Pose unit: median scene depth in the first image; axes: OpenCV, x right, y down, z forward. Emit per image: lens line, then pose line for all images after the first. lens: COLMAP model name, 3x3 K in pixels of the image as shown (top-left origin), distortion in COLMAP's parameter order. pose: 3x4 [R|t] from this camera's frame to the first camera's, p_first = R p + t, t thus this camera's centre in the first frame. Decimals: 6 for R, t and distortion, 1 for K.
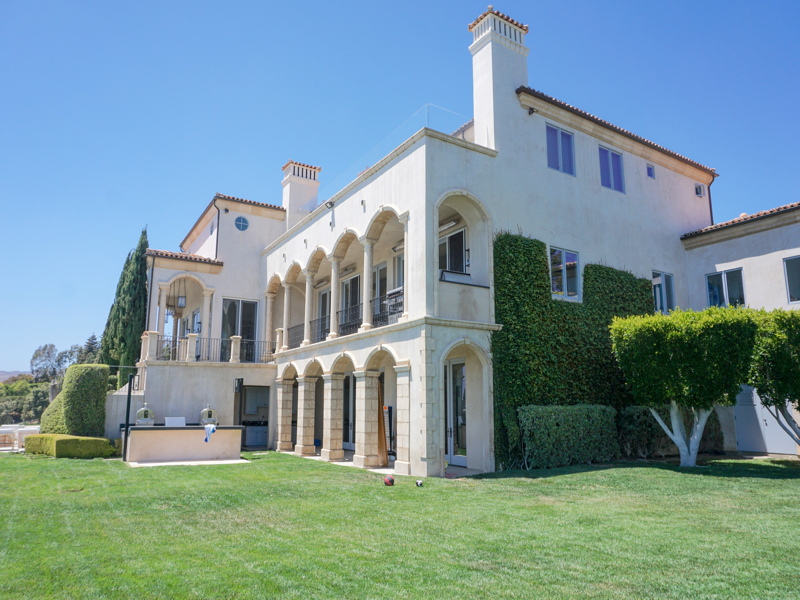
lens RADIAL K [[618.1, 0, 402.1], [0, 618.1, 289.4], [0, 0, 1]] dist [-0.033058, 0.051315]
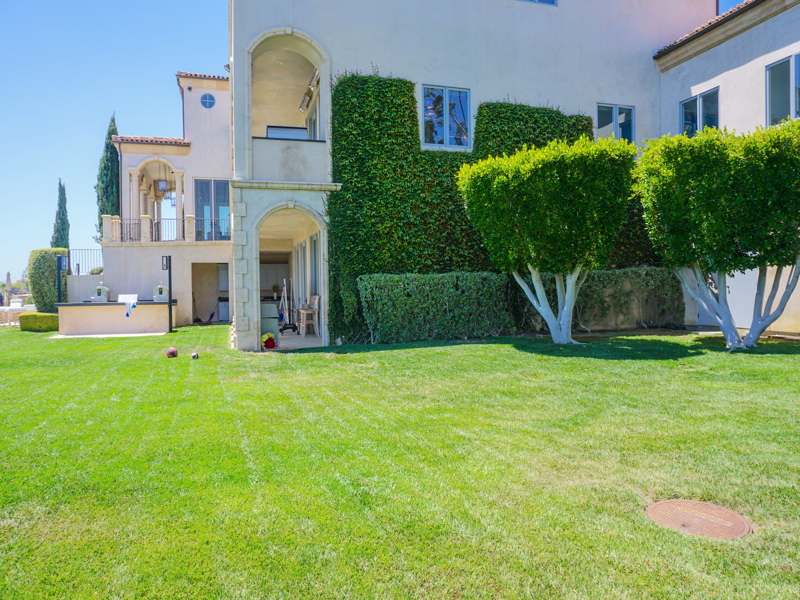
lens RADIAL K [[618.1, 0, 402.1], [0, 618.1, 289.4], [0, 0, 1]] dist [-0.033058, 0.051315]
pose [[0.954763, -0.017477, -0.296855, 0.469203], [0.073913, 0.980890, 0.179975, 0.049921], [0.288037, -0.193775, 0.937809, 0.166272]]
